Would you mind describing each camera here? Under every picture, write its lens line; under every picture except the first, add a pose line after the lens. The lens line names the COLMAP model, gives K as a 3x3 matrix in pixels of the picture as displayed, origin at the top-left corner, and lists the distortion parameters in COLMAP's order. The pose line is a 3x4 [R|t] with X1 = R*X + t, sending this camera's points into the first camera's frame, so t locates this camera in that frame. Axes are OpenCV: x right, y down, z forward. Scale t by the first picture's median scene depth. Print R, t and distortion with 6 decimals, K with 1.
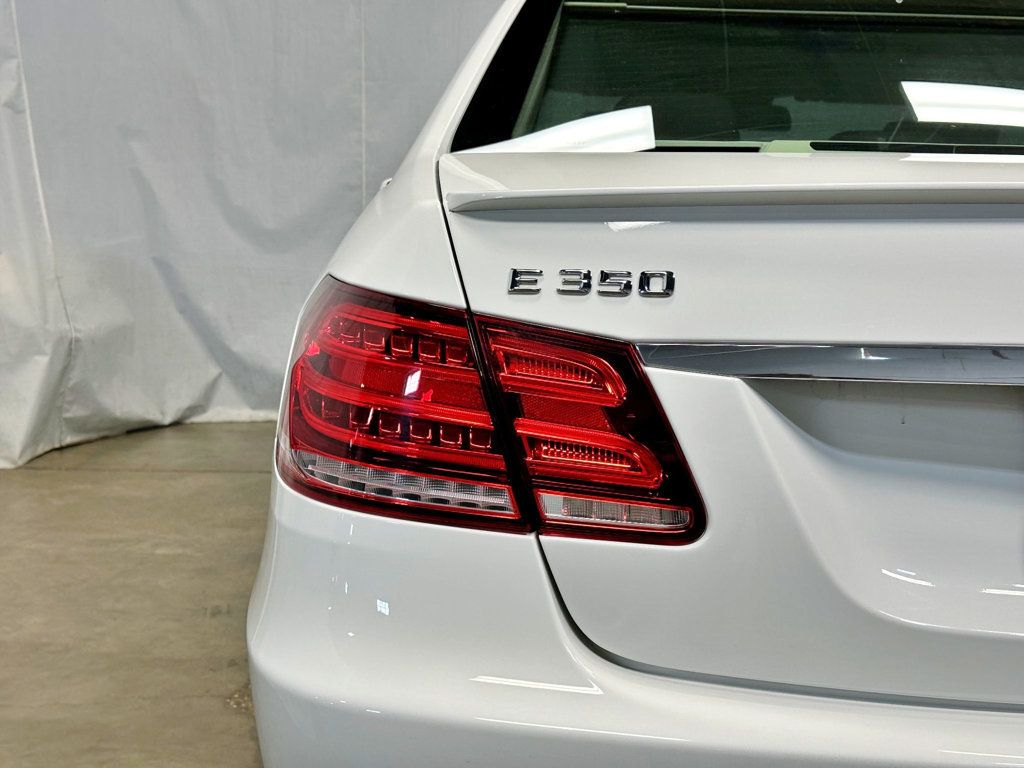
lens RADIAL K [[1299.4, 0, 501.7], [0, 1299.4, 386.7], [0, 0, 1]] dist [0.129018, -0.018157]
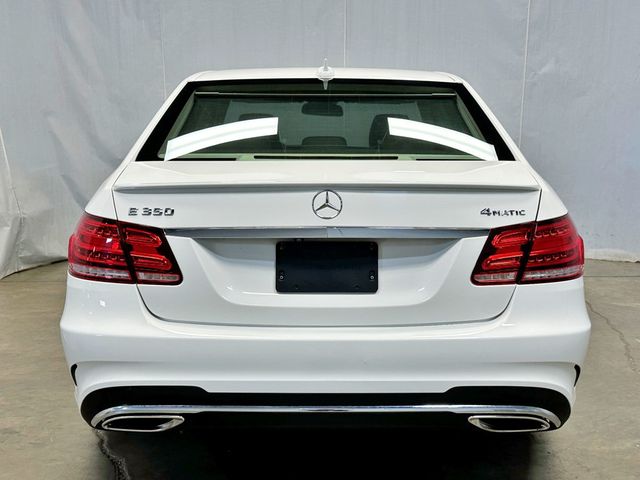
lens RADIAL K [[812.1, 0, 313.6], [0, 812.1, 241.7], [0, 0, 1]] dist [0.129018, -0.018157]
pose [[0.999411, -0.033250, 0.008535, 0.471558], [0.033115, 0.999333, 0.015423, -0.018707], [-0.009042, -0.015131, 0.999845, -1.166577]]
